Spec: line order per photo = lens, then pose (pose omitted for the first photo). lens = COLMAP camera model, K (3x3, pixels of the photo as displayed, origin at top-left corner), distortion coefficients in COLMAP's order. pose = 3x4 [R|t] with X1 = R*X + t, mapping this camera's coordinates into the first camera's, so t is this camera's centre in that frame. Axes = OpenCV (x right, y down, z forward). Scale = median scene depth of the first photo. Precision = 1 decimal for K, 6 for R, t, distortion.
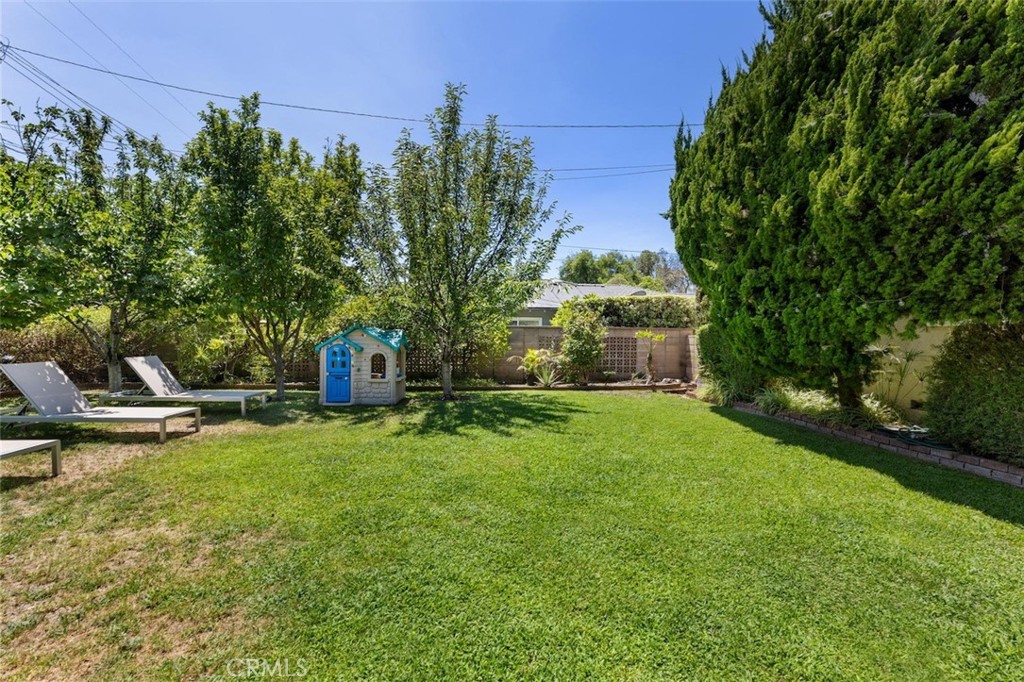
lens RADIAL K [[432.3, 0, 511.5], [0, 432.3, 345.6], [0, 0, 1]] dist [0.000532, 0.000076]
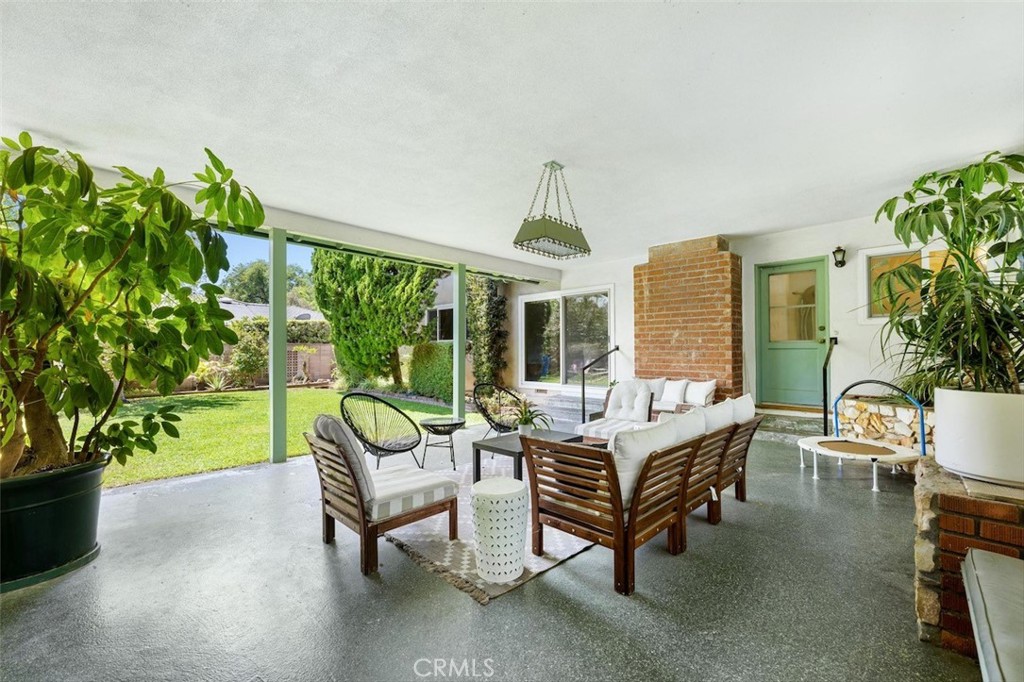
lens RADIAL K [[413.7, 0, 514.5], [0, 413.7, 345.6], [0, 0, 1]] dist [0.001634, 0.000120]
pose [[0.757658, -0.005140, 0.652632, -0.050902], [0.020861, 0.999649, -0.016345, 0.001243], [-0.652318, 0.025998, 0.757499, -0.502173]]
